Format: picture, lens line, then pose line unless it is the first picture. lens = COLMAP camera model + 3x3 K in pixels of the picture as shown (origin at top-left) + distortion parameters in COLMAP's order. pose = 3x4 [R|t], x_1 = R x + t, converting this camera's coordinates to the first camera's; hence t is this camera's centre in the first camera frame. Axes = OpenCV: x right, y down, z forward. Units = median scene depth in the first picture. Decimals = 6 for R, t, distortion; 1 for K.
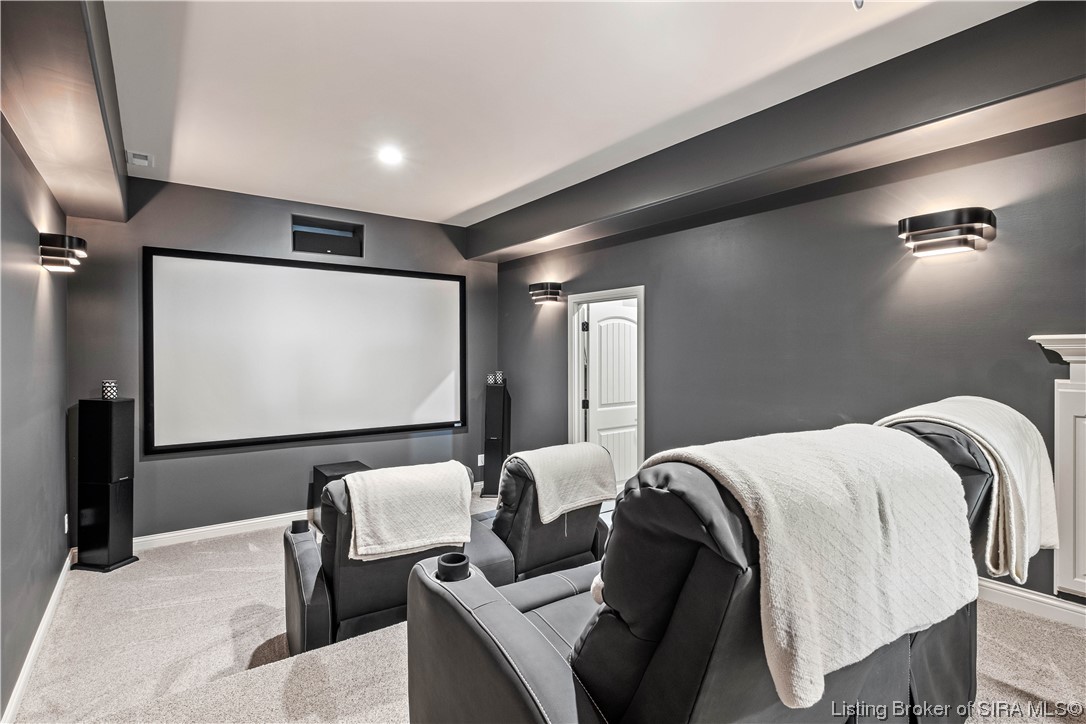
lens RADIAL K [[533.7, 0, 510.3], [0, 533.7, 351.9], [0, 0, 1]] dist [0.000889, 0.000662]
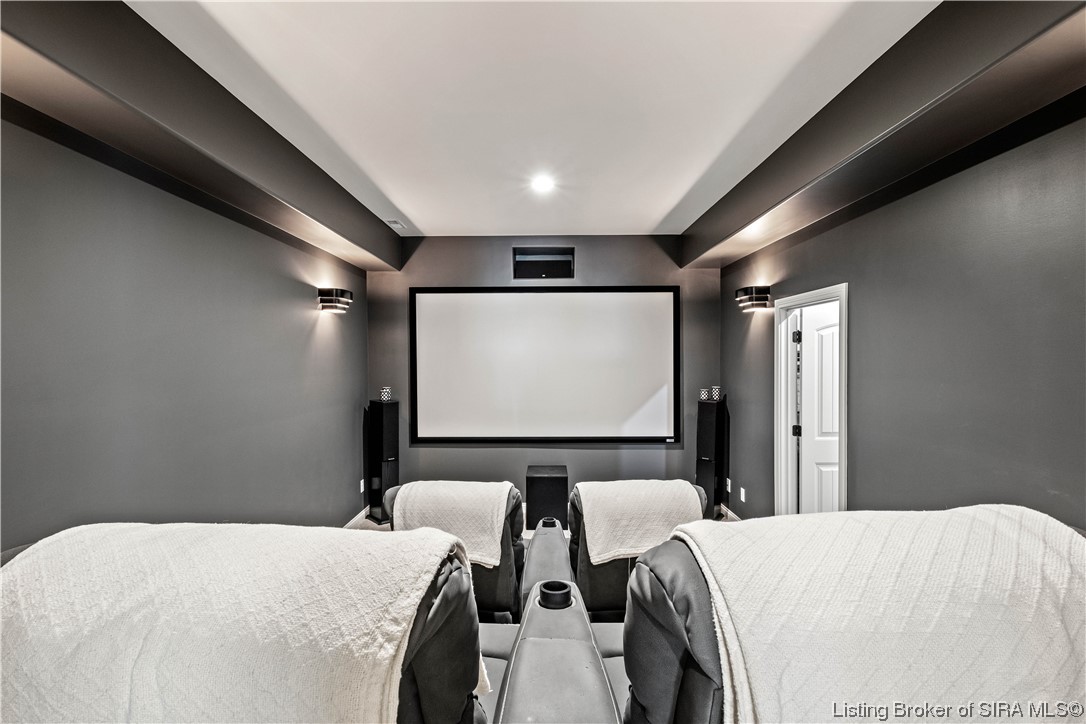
lens RADIAL K [[501.0, 0, 537.7], [0, 501.0, 361.7], [0, 0, 1]] dist [0.002975, -0.000145]
pose [[0.816085, -0.000091, -0.577932, 0.259348], [0.006240, 0.999943, 0.008654, -0.017651], [0.577898, -0.010669, 0.816039, 0.134937]]
